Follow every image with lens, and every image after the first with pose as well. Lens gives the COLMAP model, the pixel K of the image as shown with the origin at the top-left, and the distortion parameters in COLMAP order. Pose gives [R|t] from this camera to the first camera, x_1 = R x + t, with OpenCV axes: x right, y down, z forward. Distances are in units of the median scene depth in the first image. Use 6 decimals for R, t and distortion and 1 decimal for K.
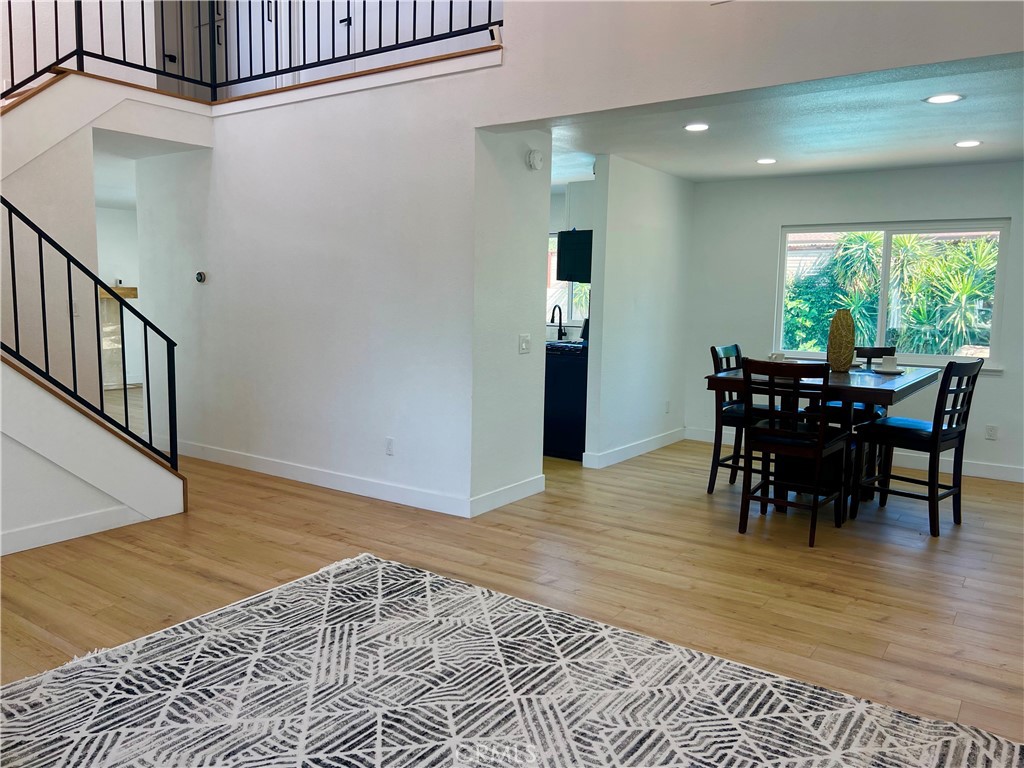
lens RADIAL K [[774.5, 0, 514.5], [0, 774.5, 389.9], [0, 0, 1]] dist [0.011328, -0.003160]
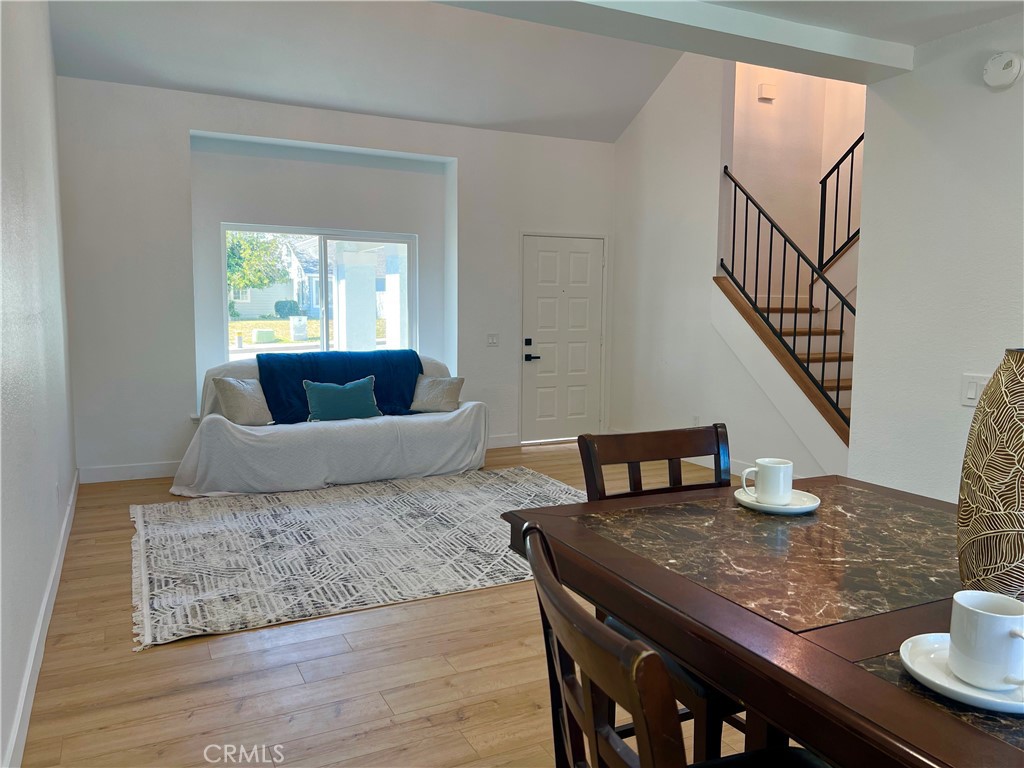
lens RADIAL K [[774.5, 0, 514.5], [0, 774.5, 389.9], [0, 0, 1]] dist [0.011328, -0.003160]
pose [[-0.469098, 0.085511, -0.878997, 1.287595], [-0.130855, 0.977585, 0.164936, -0.215227], [0.873398, 0.192392, -0.447394, 1.761146]]
